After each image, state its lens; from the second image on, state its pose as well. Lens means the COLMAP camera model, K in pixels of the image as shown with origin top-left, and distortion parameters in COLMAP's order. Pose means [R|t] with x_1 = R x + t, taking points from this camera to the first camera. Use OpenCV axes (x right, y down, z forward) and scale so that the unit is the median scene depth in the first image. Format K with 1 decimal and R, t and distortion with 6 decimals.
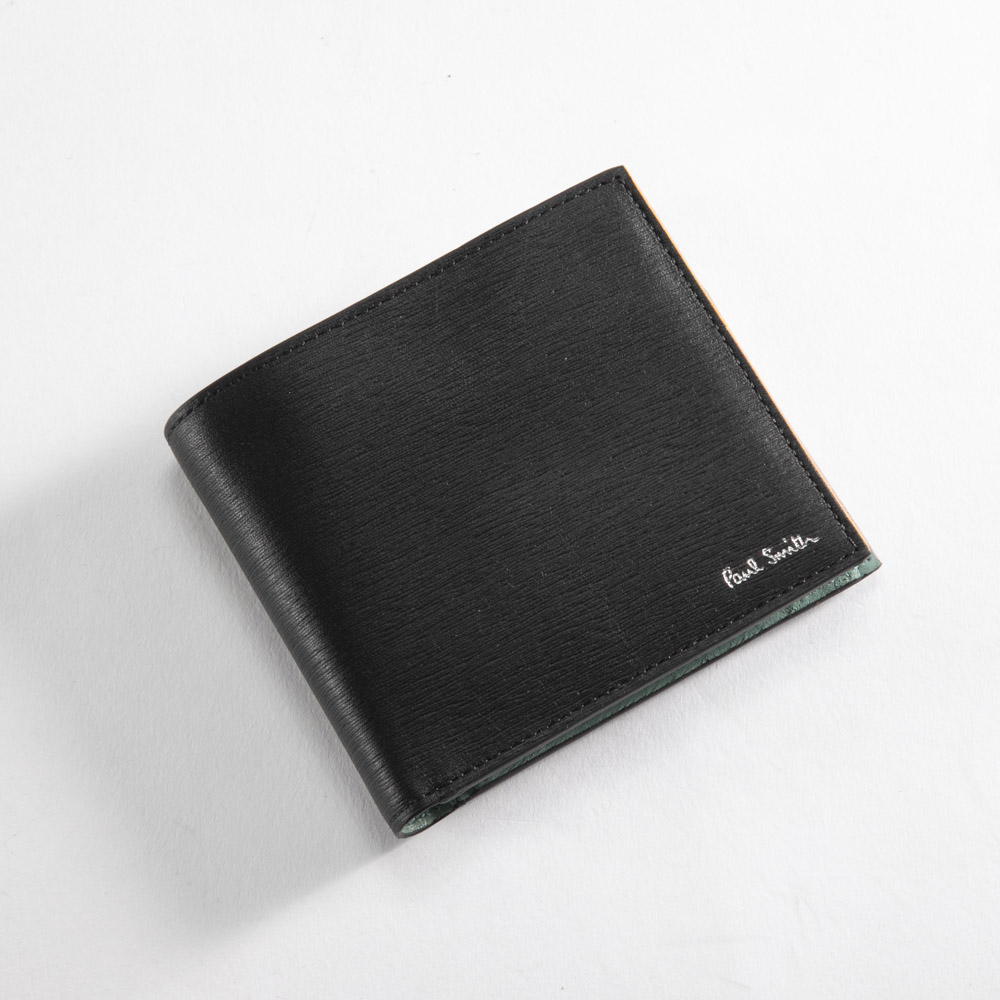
lens RADIAL K [[3286.7, 0, 500.8], [0, 3286.7, 547.5], [0, 0, 1]] dist [-0.059793, 0.000000]
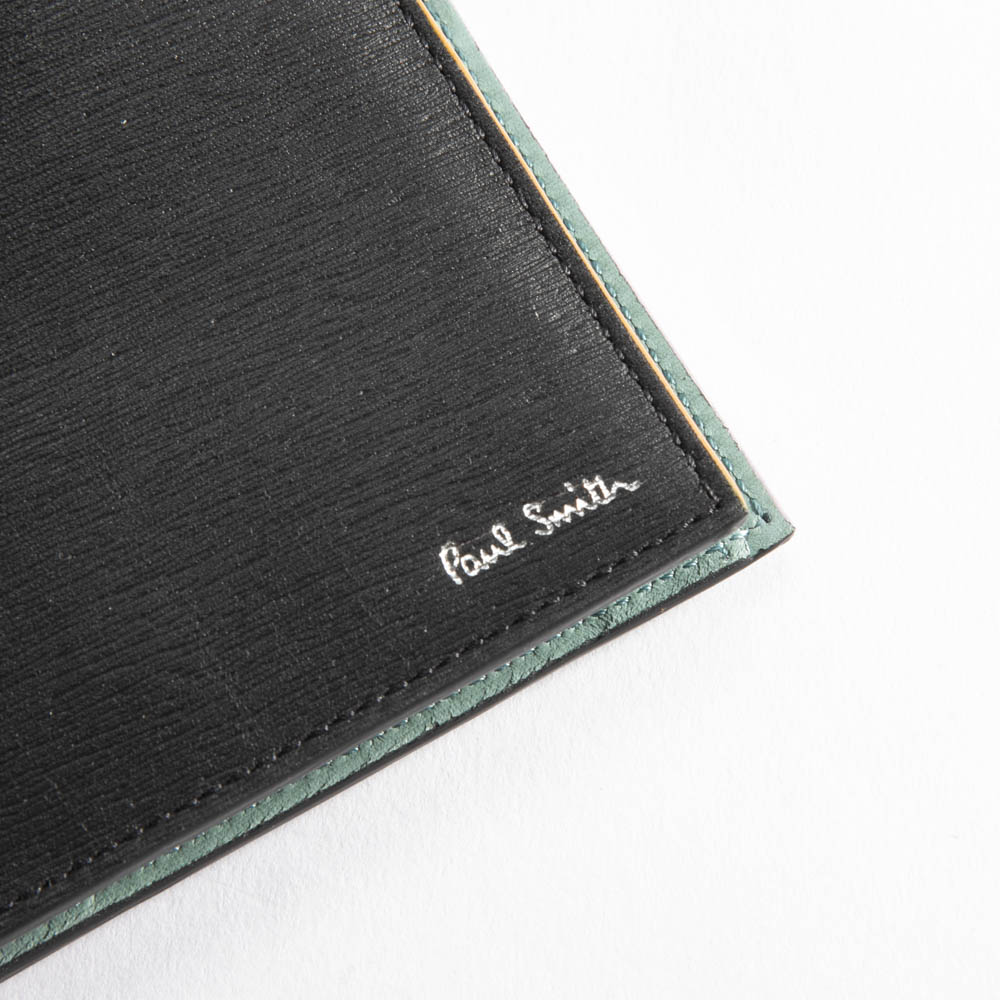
lens RADIAL K [[2795.8, 0, 498.5], [0, 2795.8, 497.9], [0, 0, 1]] dist [-0.141786, 0.000000]
pose [[0.999900, -0.003882, -0.013577, 0.081787], [0.003754, 0.999948, -0.009433, 0.003378], [0.013613, 0.009381, 0.999863, 0.582232]]
